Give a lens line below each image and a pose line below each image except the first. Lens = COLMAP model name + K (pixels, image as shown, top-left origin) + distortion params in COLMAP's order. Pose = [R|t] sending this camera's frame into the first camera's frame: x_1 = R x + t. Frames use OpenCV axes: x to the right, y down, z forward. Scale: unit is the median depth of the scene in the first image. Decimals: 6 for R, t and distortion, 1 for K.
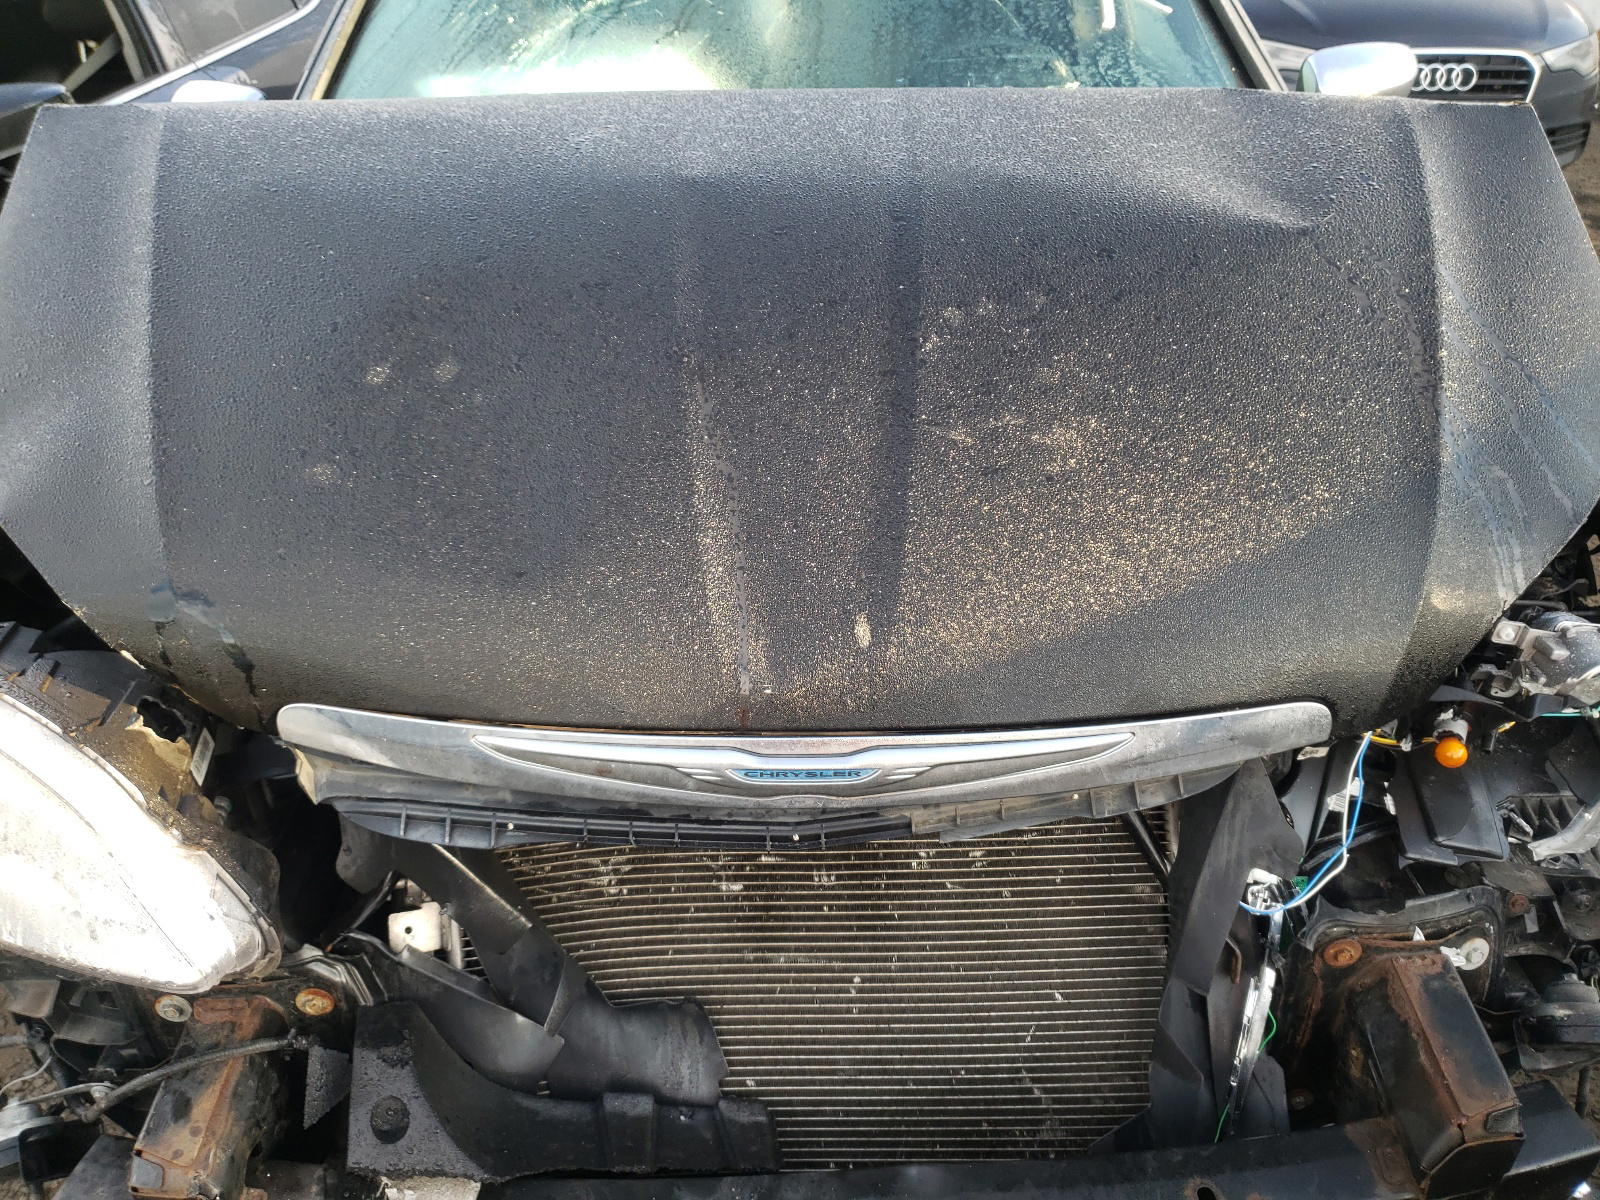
lens RADIAL K [[1567.1, 0, 814.0], [0, 1567.1, 593.1], [0, 0, 1]] dist [-0.047310, 0.000000]
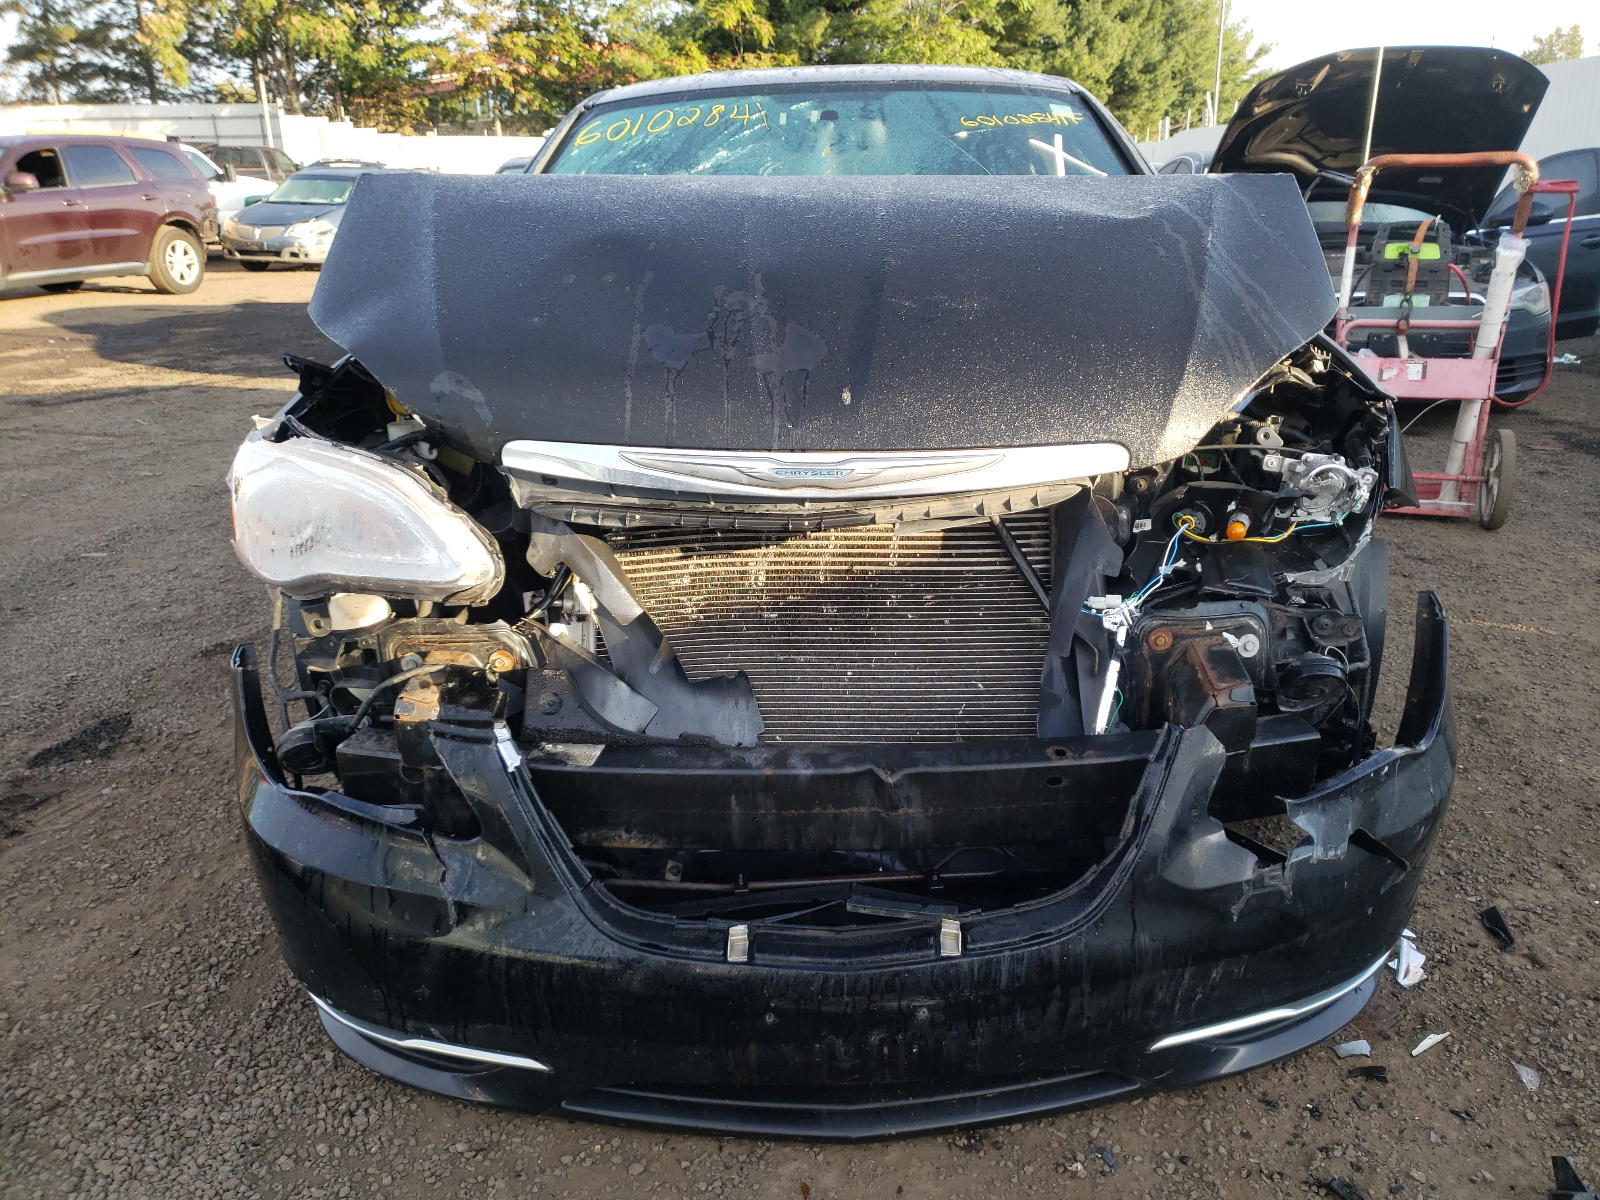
lens RADIAL K [[1567.1, 0, 790.9], [0, 1567.1, 601.2], [0, 0, 1]] dist [-0.047310, 0.000000]
pose [[0.997648, 0.007526, -0.068131, 0.074501], [-0.021294, 0.978804, -0.203691, 0.492584], [0.065154, 0.204662, 0.976662, -0.528502]]
